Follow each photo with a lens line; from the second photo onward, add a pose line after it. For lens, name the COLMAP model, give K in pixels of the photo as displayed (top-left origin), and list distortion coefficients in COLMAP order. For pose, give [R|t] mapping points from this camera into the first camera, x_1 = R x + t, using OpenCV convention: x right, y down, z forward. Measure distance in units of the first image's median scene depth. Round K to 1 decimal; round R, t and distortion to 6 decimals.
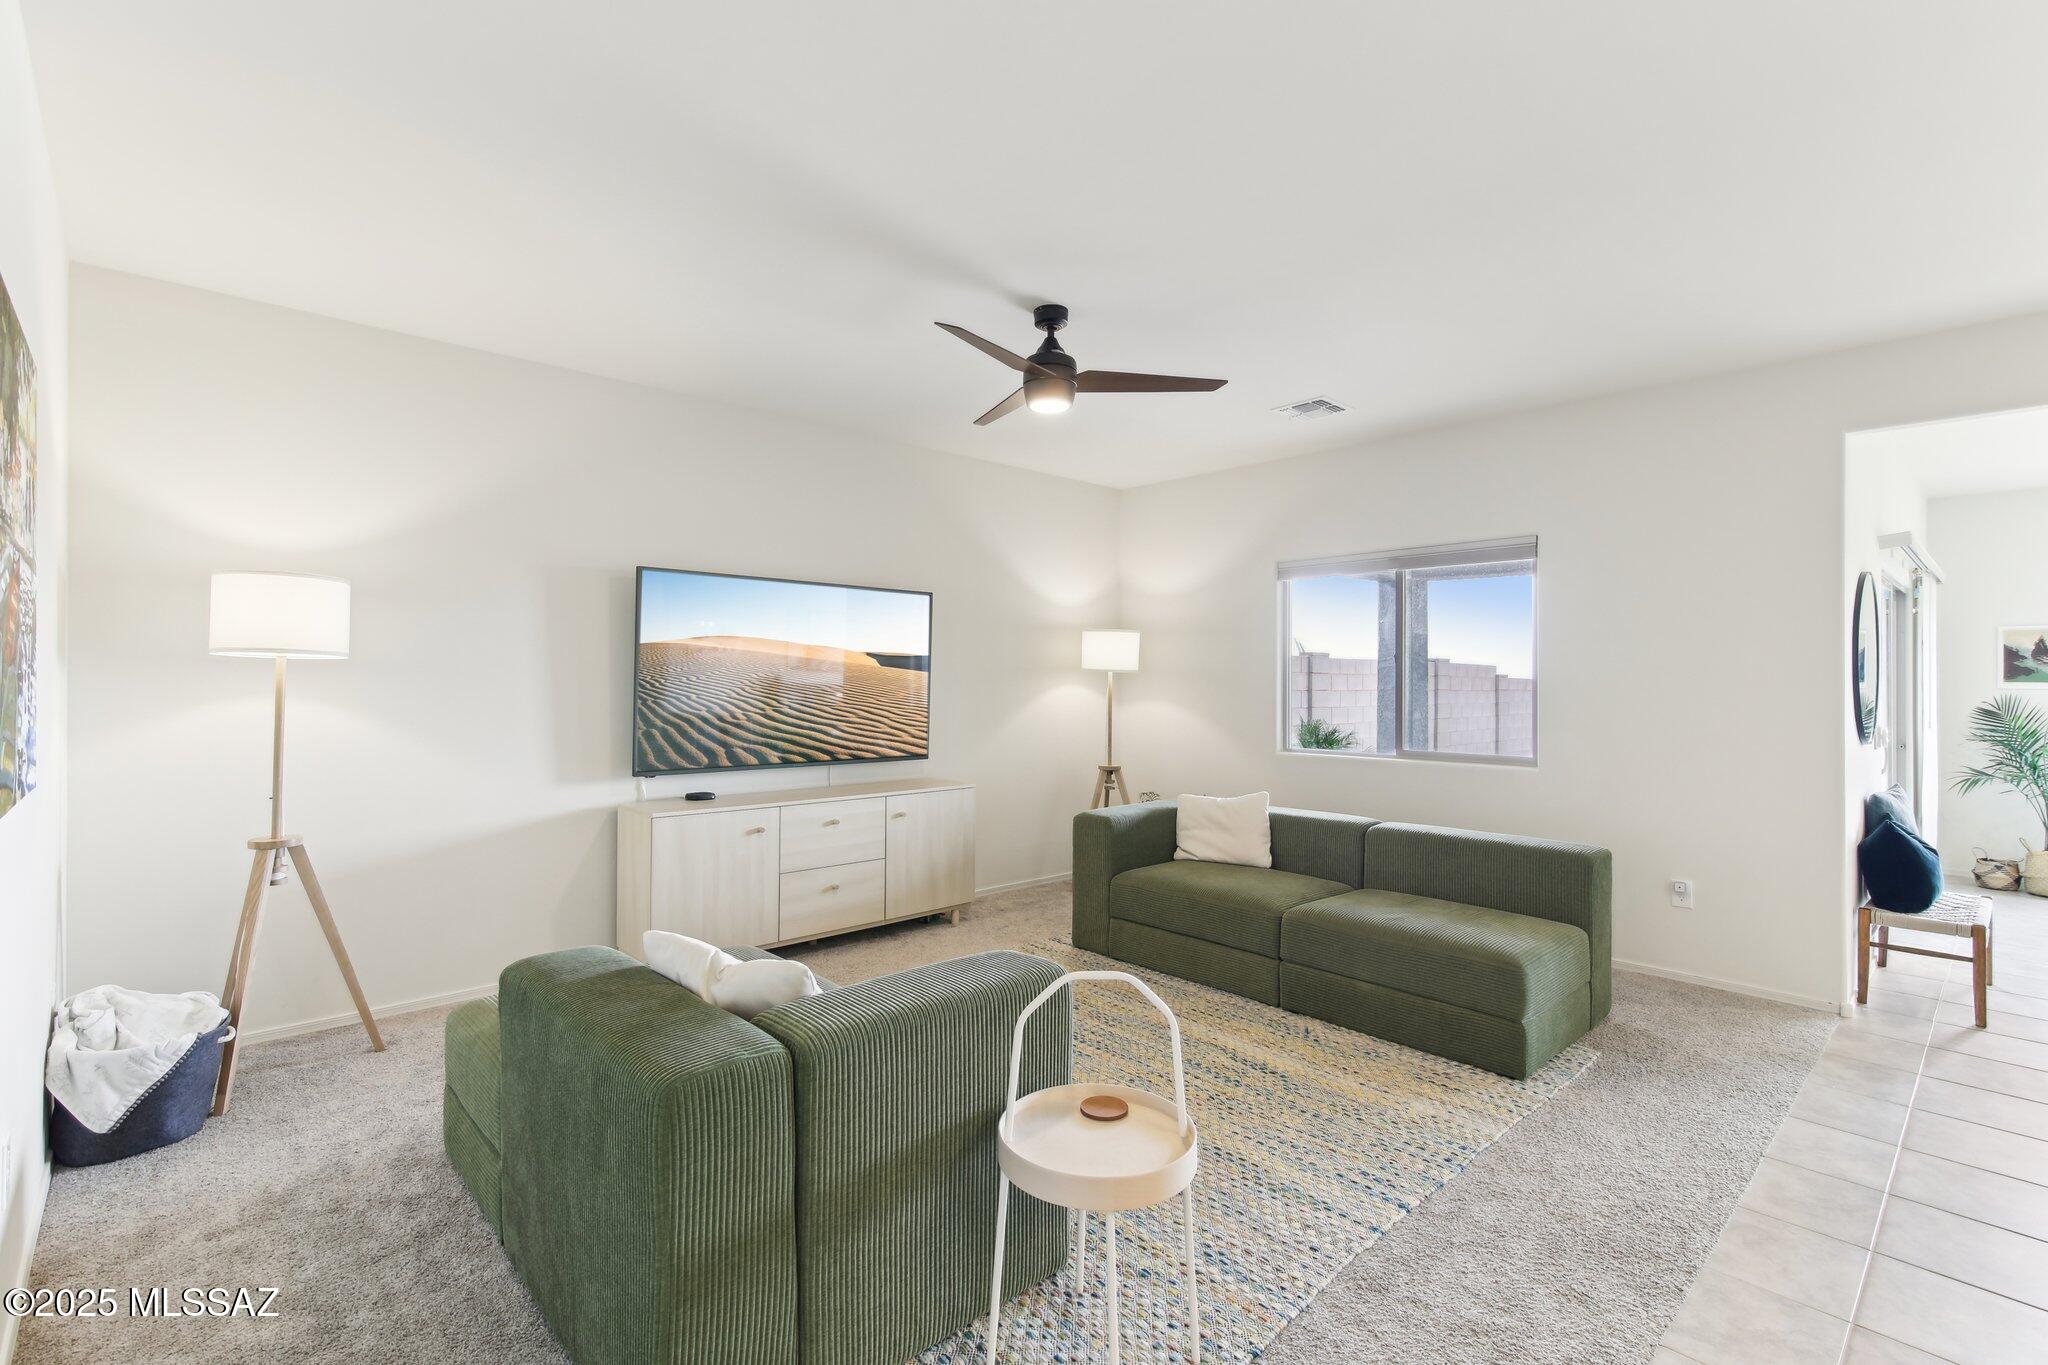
lens RADIAL K [[934.6, 0, 1025.7], [0, 934.6, 674.2], [0, 0, 1]] dist [0.001812, -0.000043]
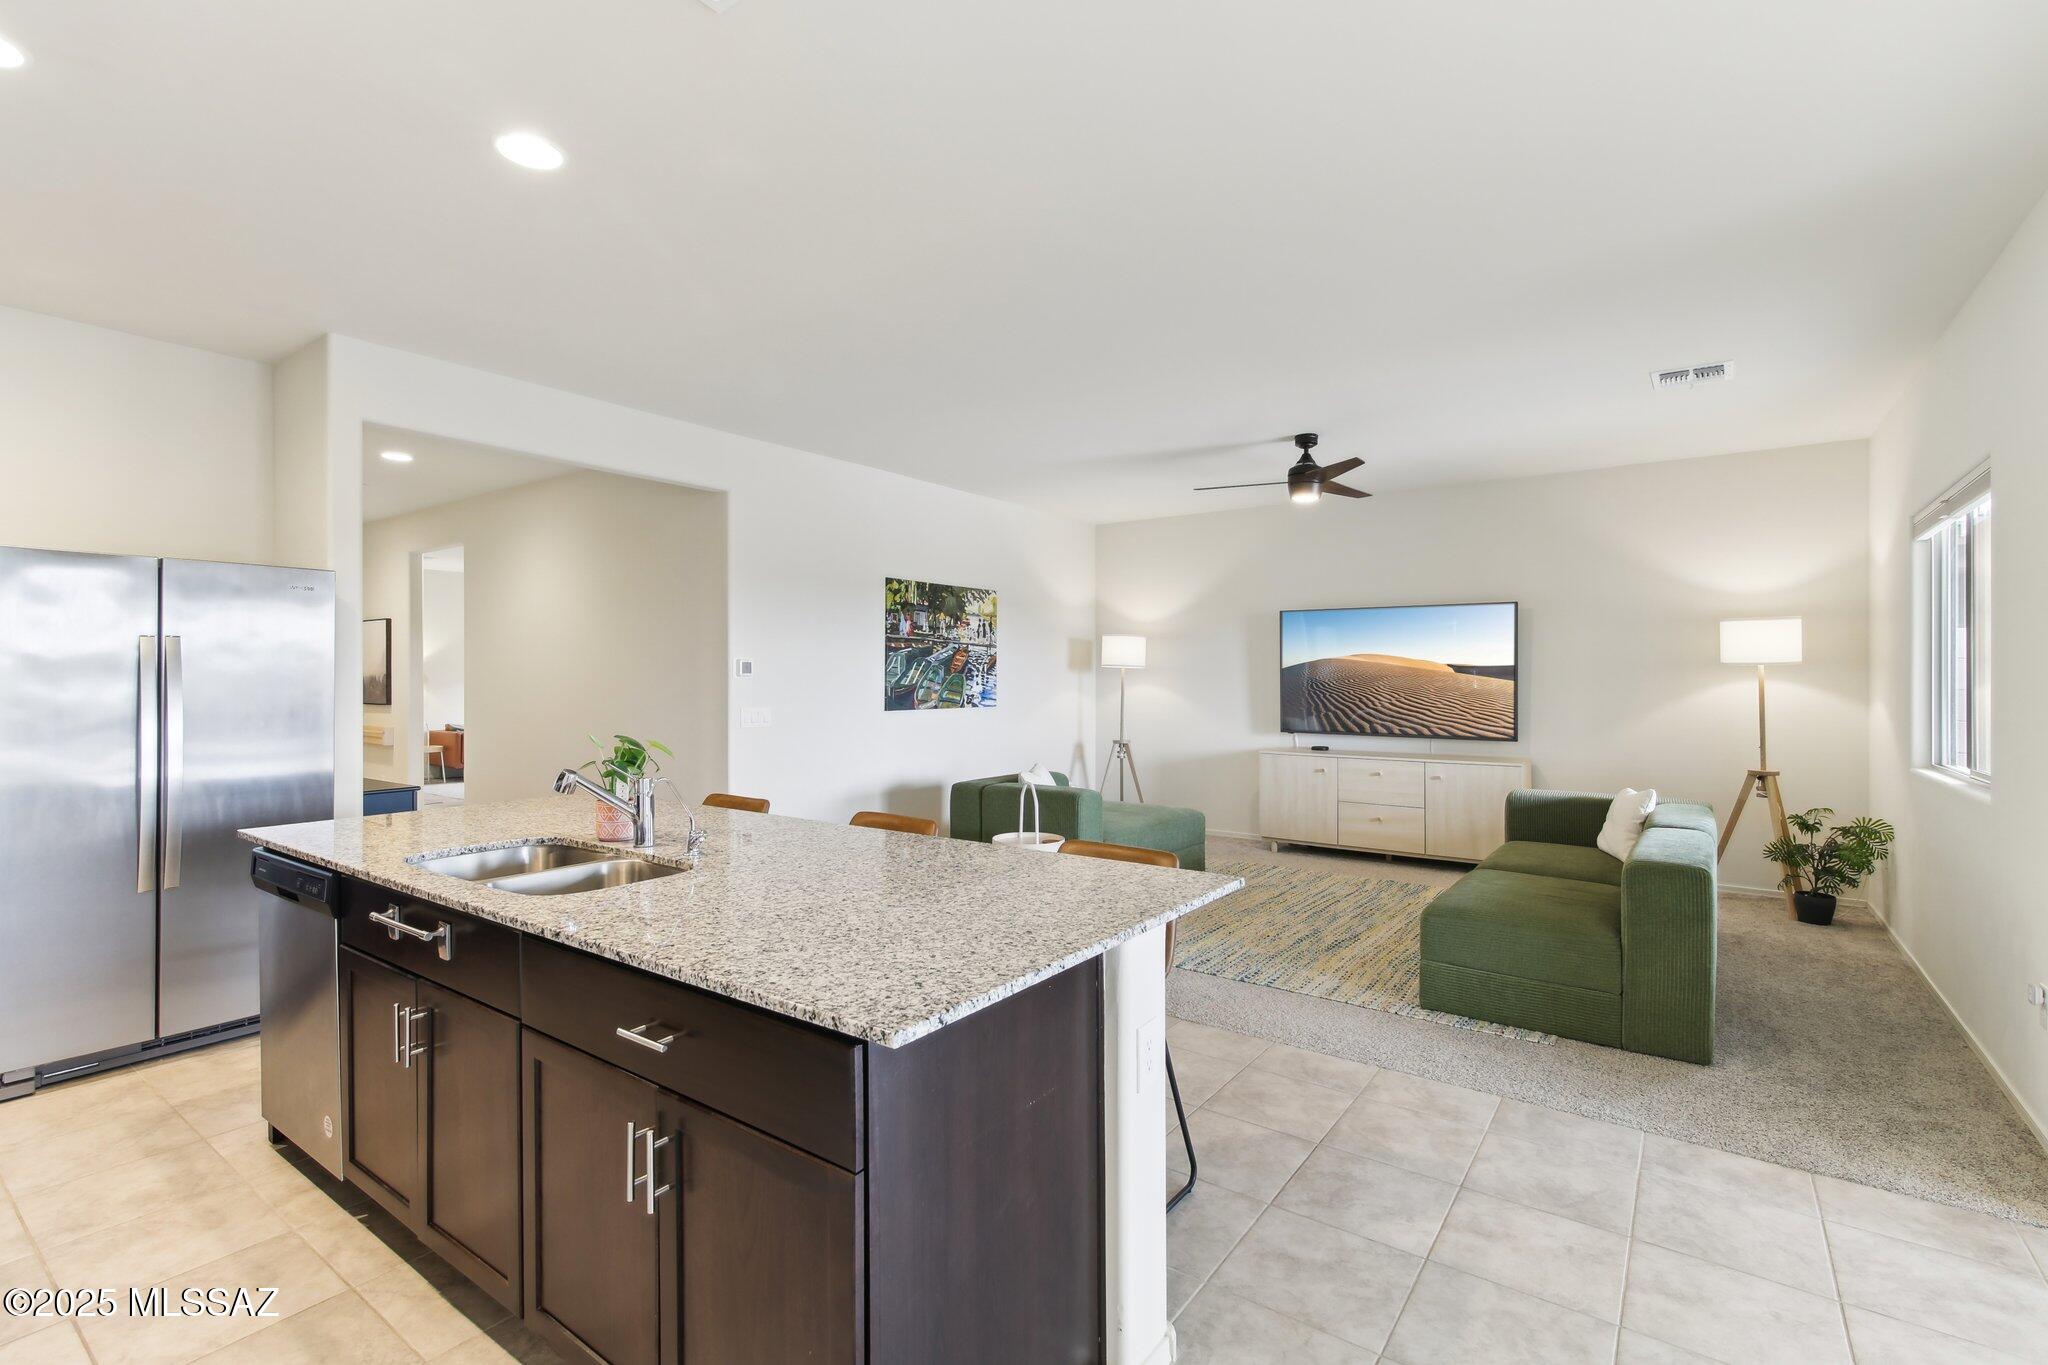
lens RADIAL K [[934.6, 0, 1025.7], [0, 934.6, 674.2], [0, 0, 1]] dist [0.001812, -0.000043]
pose [[0.191636, -0.007436, -0.981438, 1.099506], [0.008153, 0.999949, -0.005984, 0.008685], [0.981432, -0.006855, 0.191686, 0.191383]]
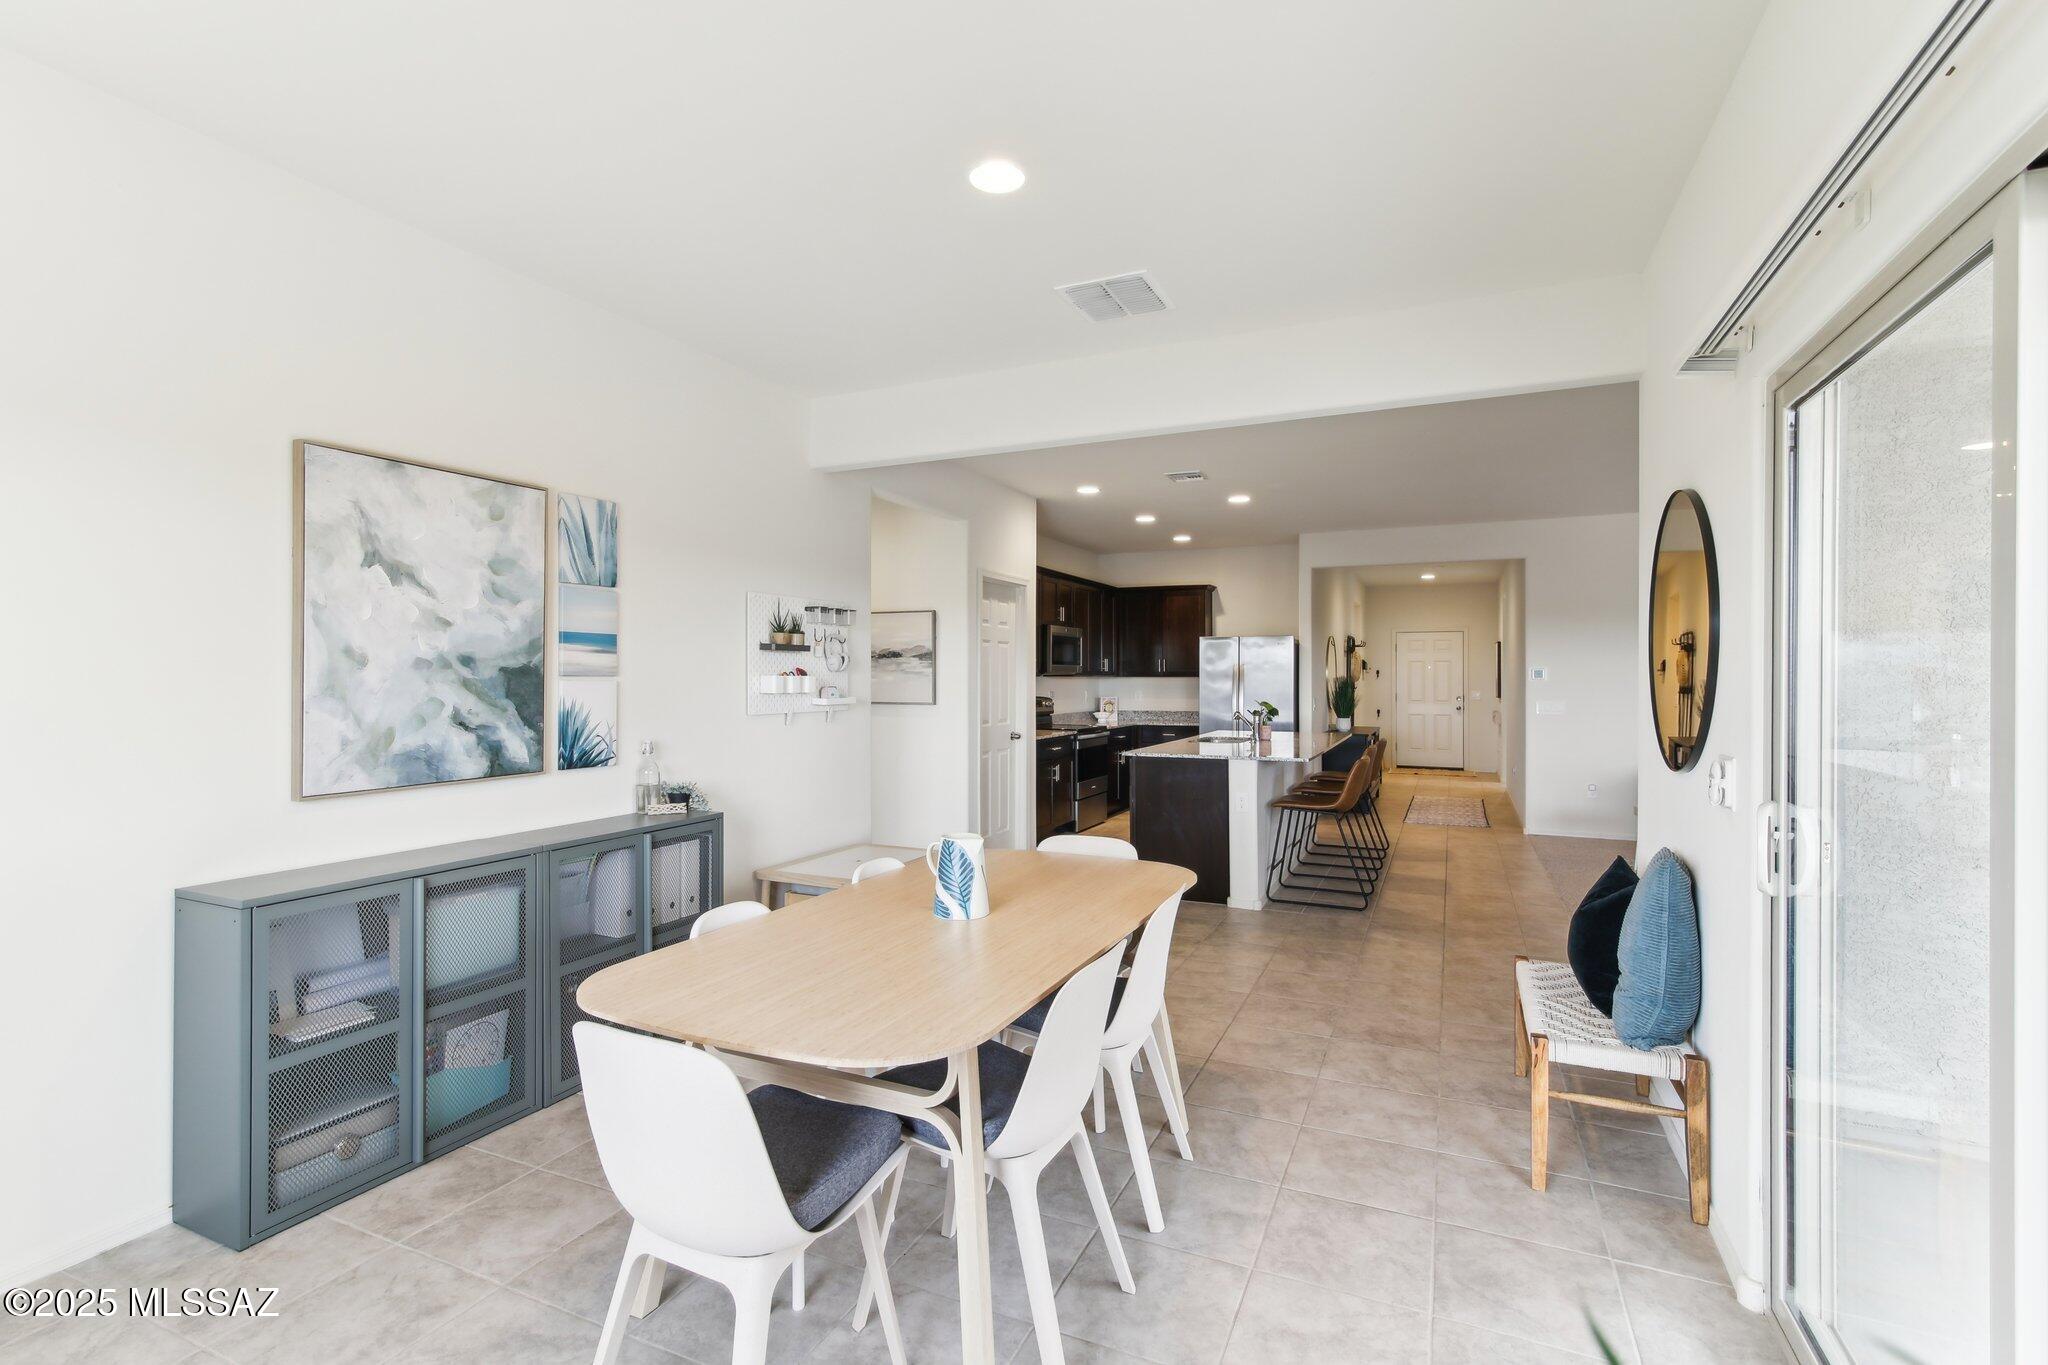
lens RADIAL K [[934.6, 0, 1025.7], [0, 934.6, 674.2], [0, 0, 1]] dist [0.001812, -0.000043]
pose [[-0.925548, -0.007522, -0.378557, 1.435648], [-0.002221, 0.999893, -0.014438, 0.019715], [0.378625, -0.012522, -0.925466, 1.323998]]
